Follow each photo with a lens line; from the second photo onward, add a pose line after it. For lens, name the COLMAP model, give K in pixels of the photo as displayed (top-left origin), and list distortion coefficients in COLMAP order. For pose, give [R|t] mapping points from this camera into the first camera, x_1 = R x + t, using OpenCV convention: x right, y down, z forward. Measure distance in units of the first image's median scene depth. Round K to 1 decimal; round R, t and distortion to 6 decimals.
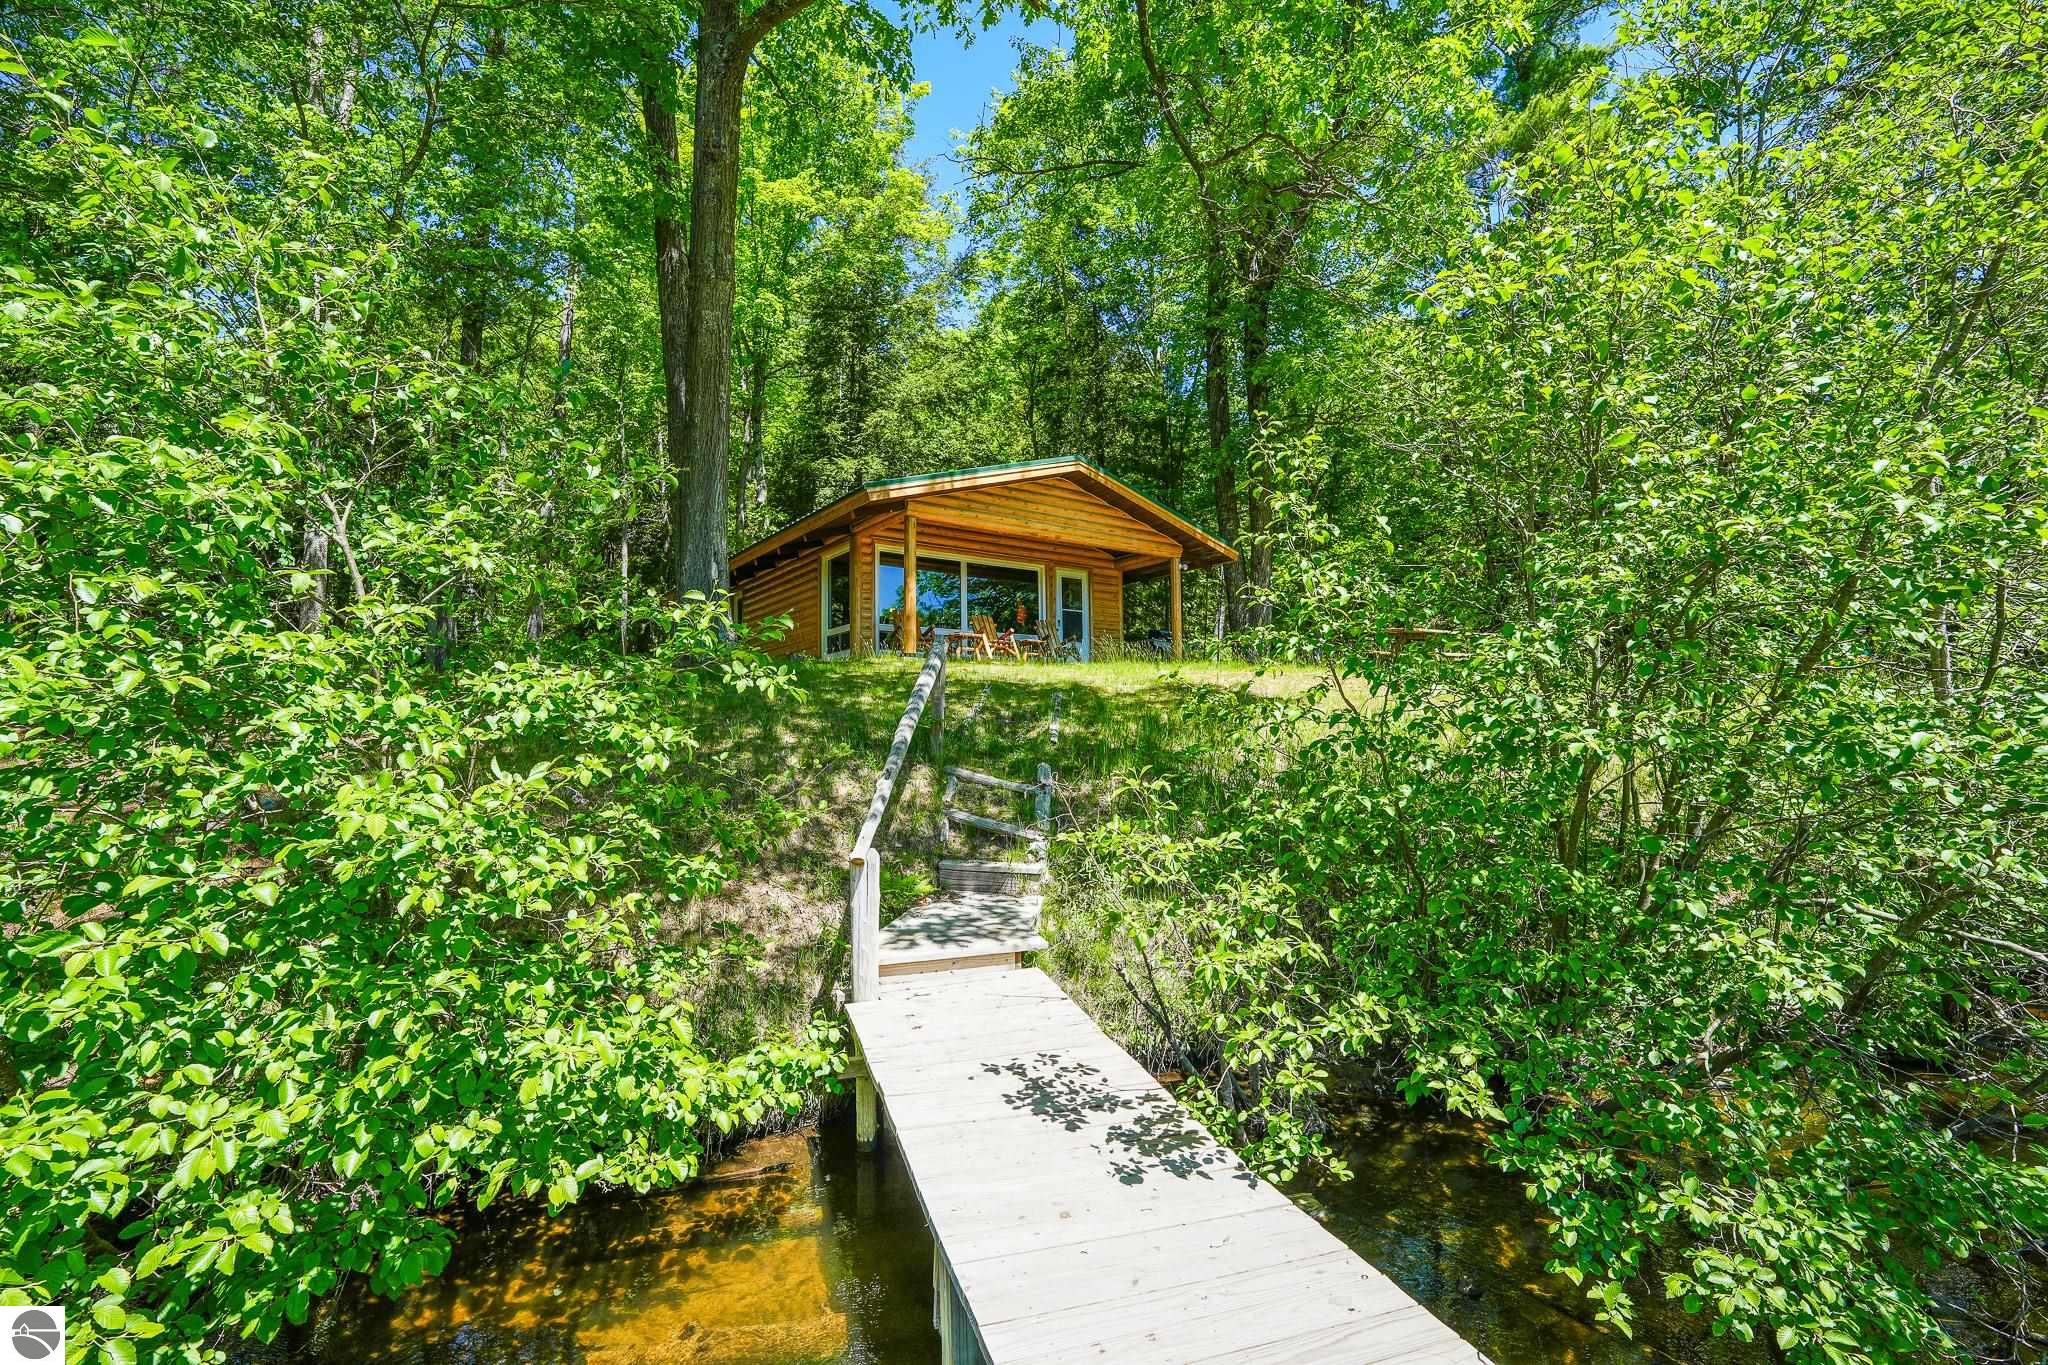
lens RADIAL K [[906.0, 0, 1024.0], [0, 906.0, 682.5], [0, 0, 1]] dist [-0.020254, 0.009452]
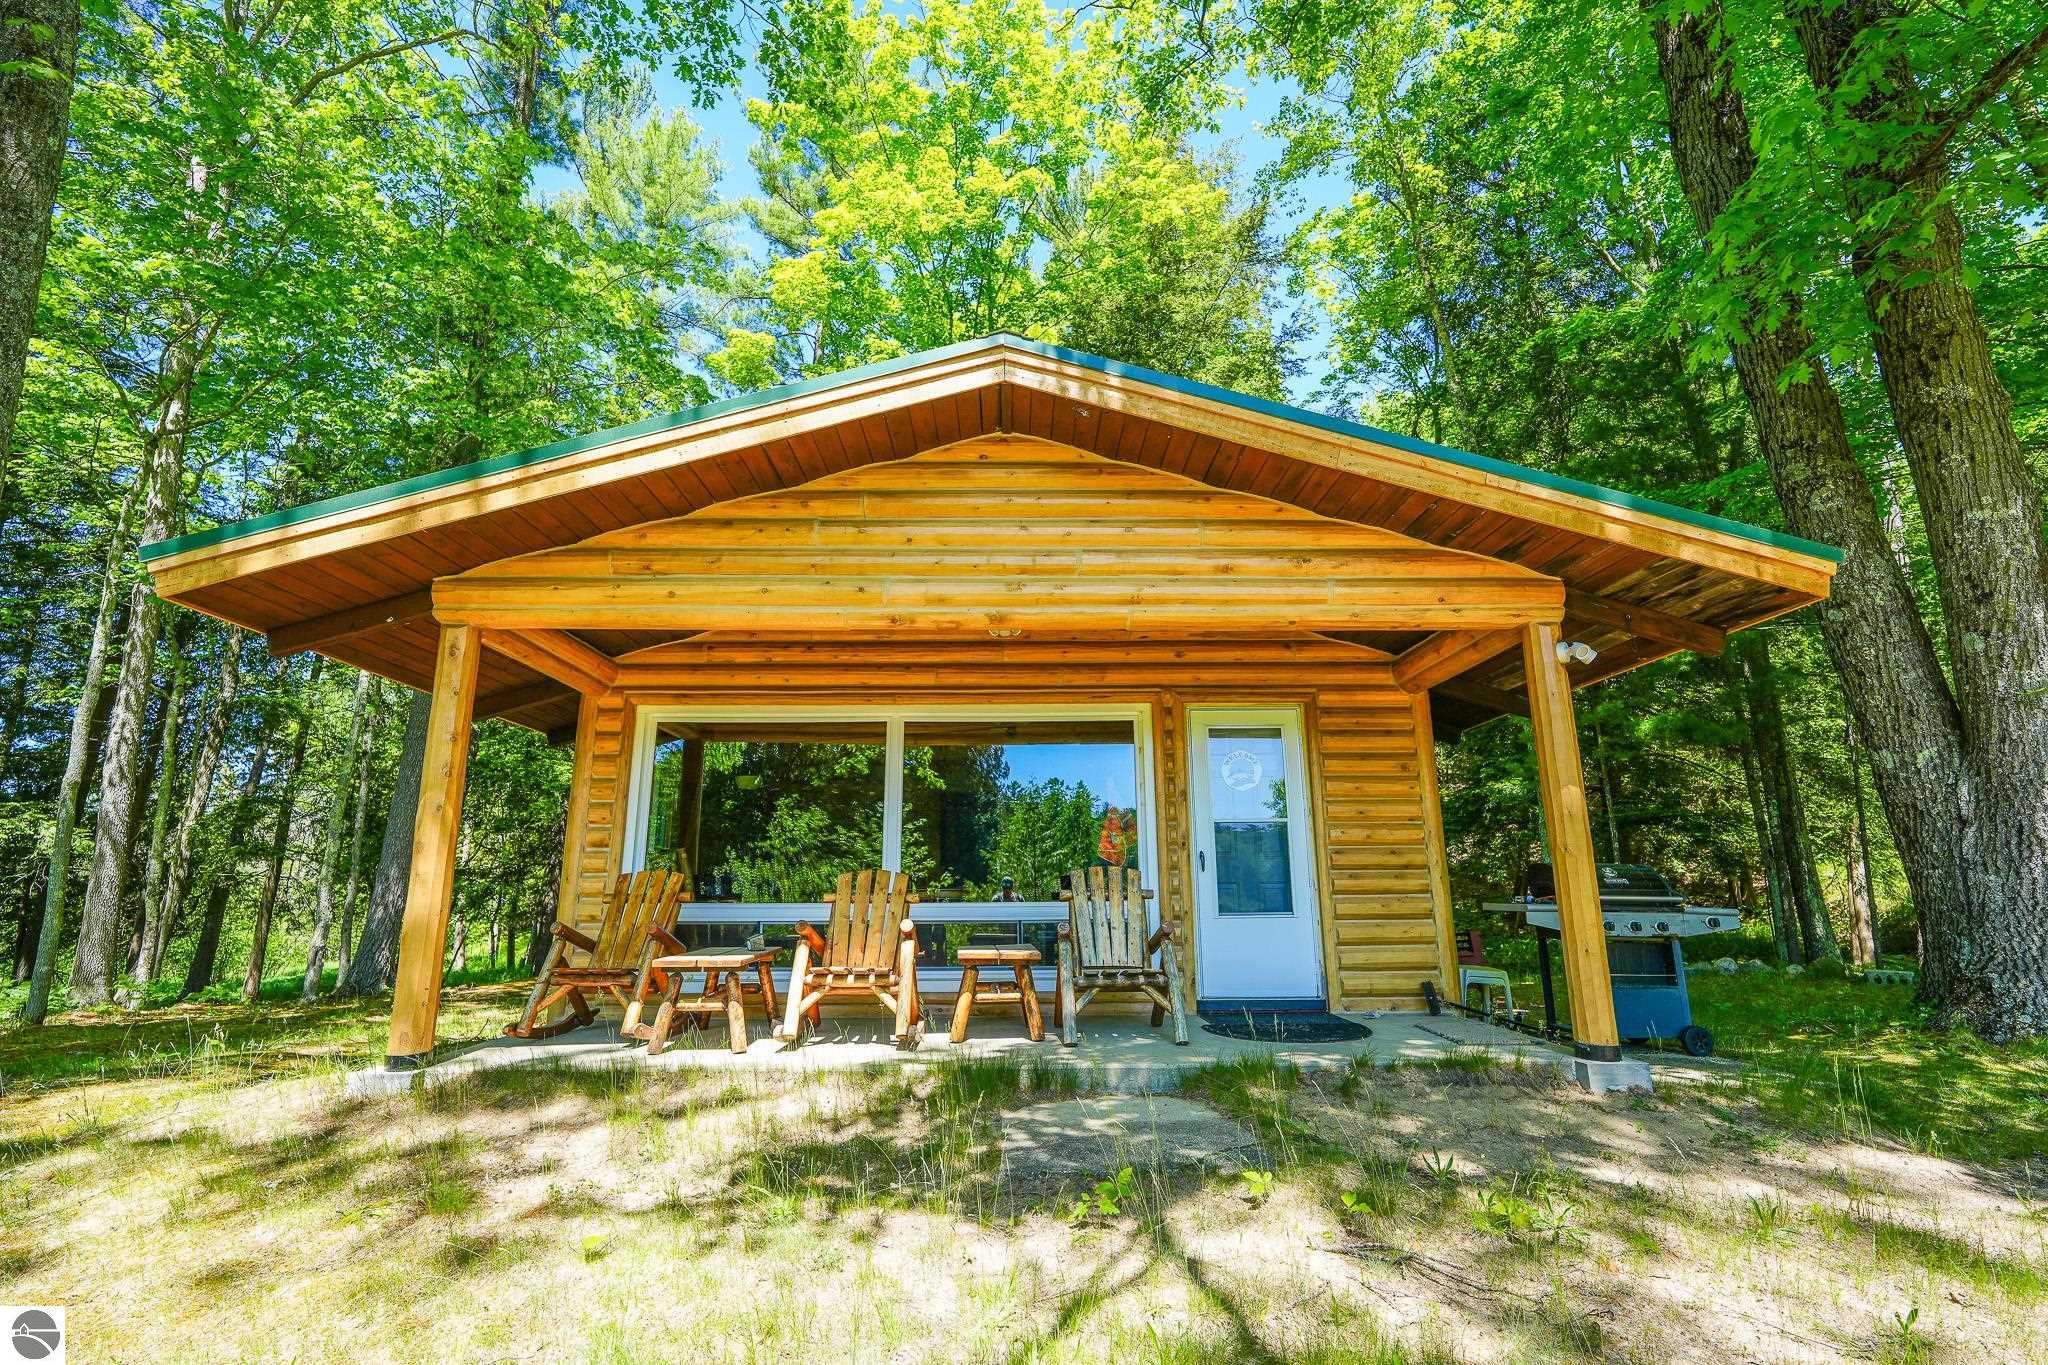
lens RADIAL K [[906.0, 0, 1024.0], [0, 906.0, 682.5], [0, 0, 1]] dist [-0.020254, 0.009452]
pose [[0.819800, -0.126261, -0.558558, 0.197476], [0.035910, 0.984806, -0.169908, -0.081875], [0.571524, 0.119232, 0.811877, 0.712197]]
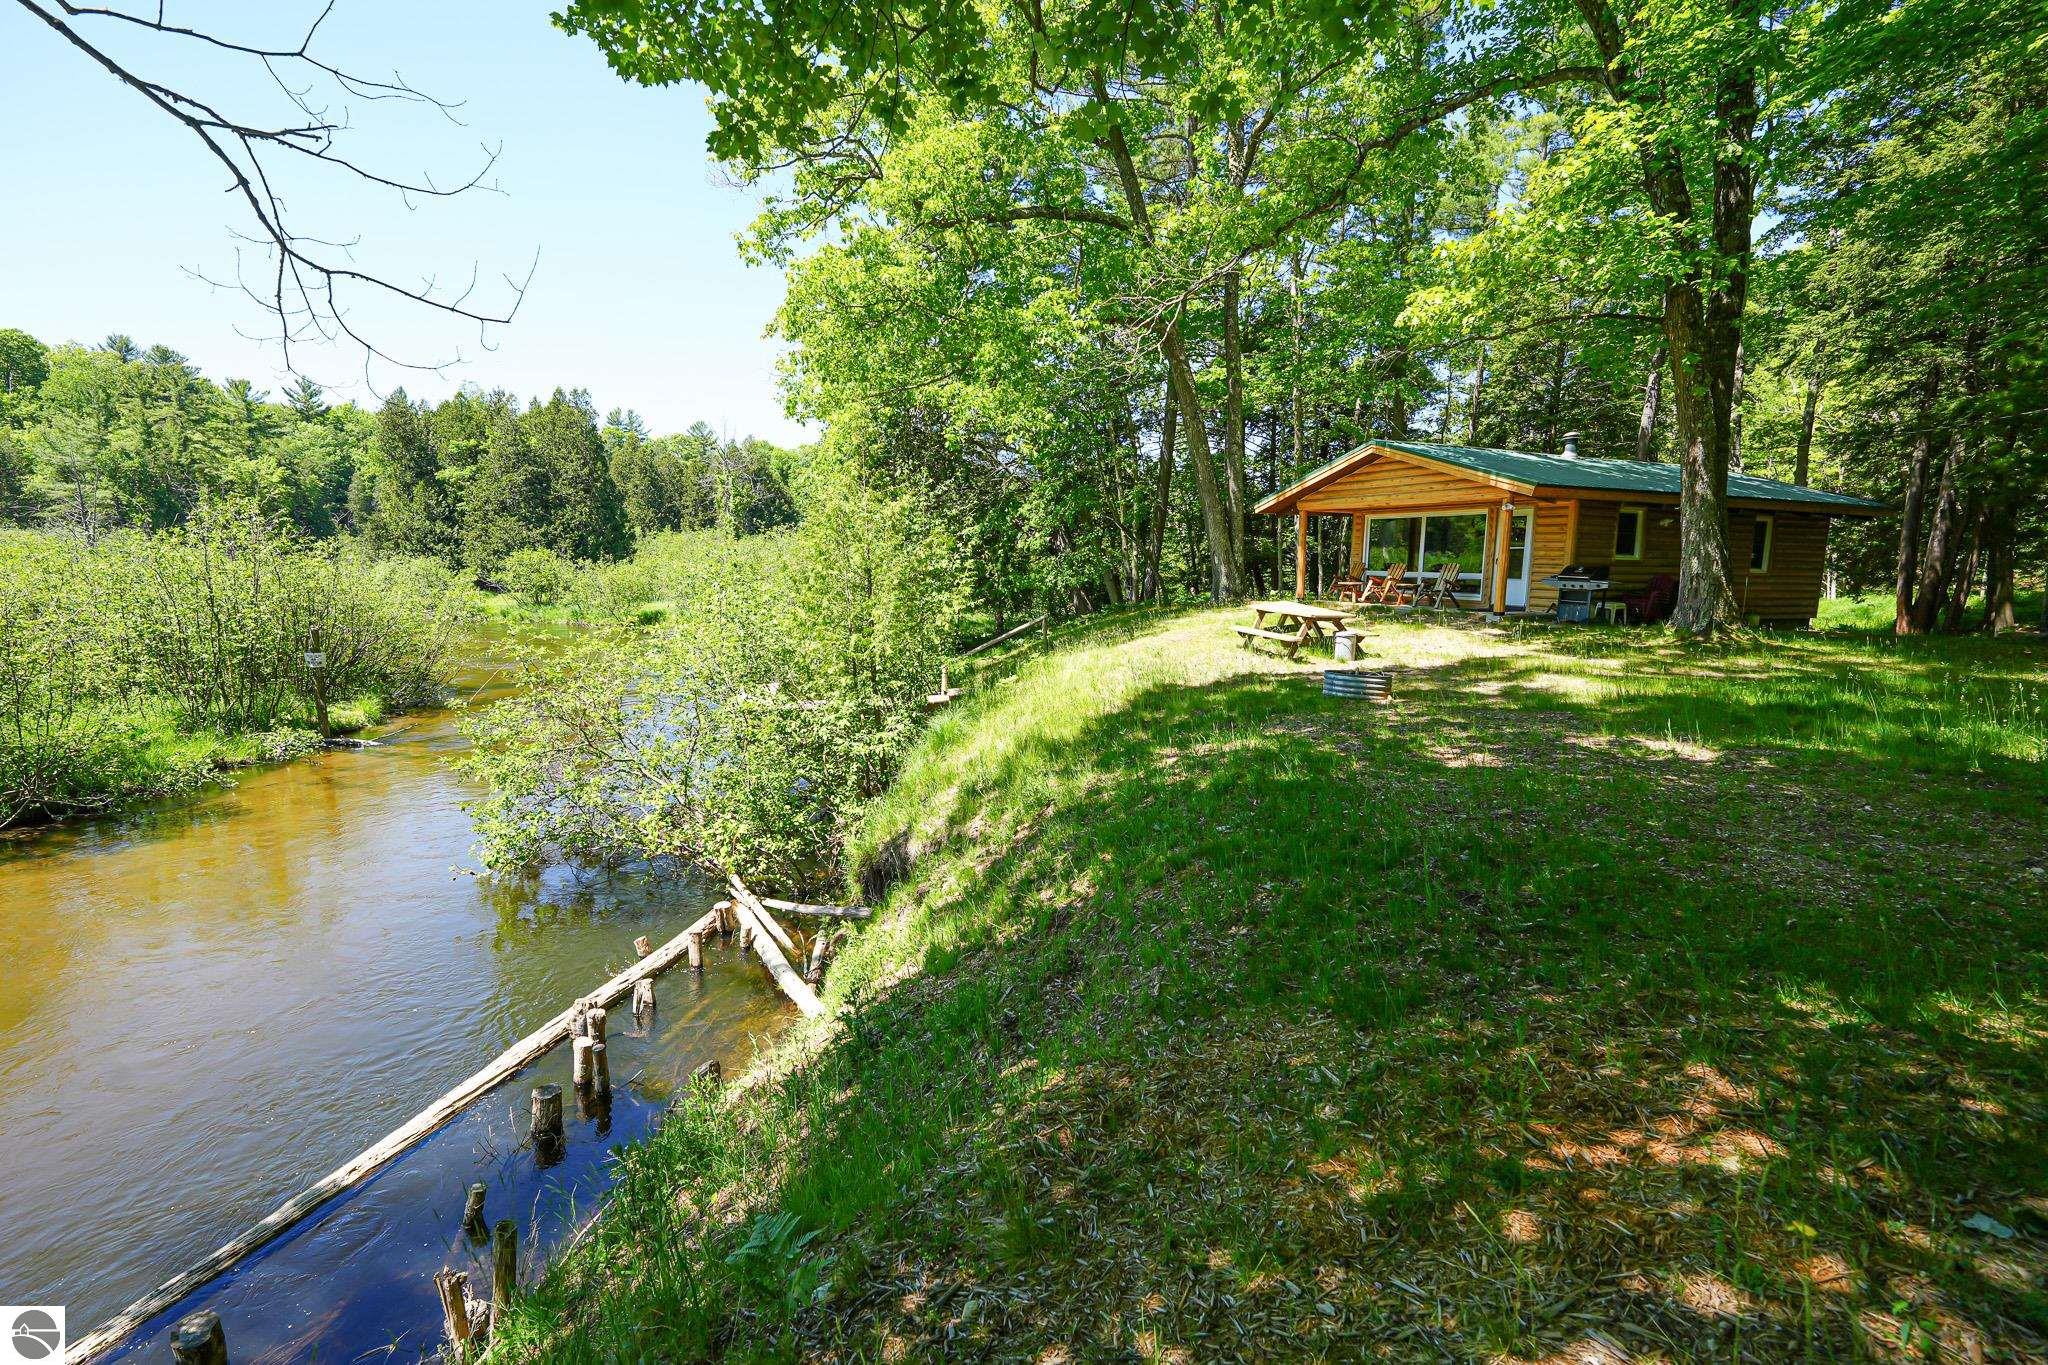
lens RADIAL K [[906.0, 0, 1024.0], [0, 906.0, 682.5], [0, 0, 1]] dist [-0.020254, 0.009452]
pose [[-0.234962, 0.140553, -0.961789, 1.290235], [0.055281, 0.989821, 0.131144, -0.100960], [0.970431, -0.022355, -0.240340, 0.756185]]
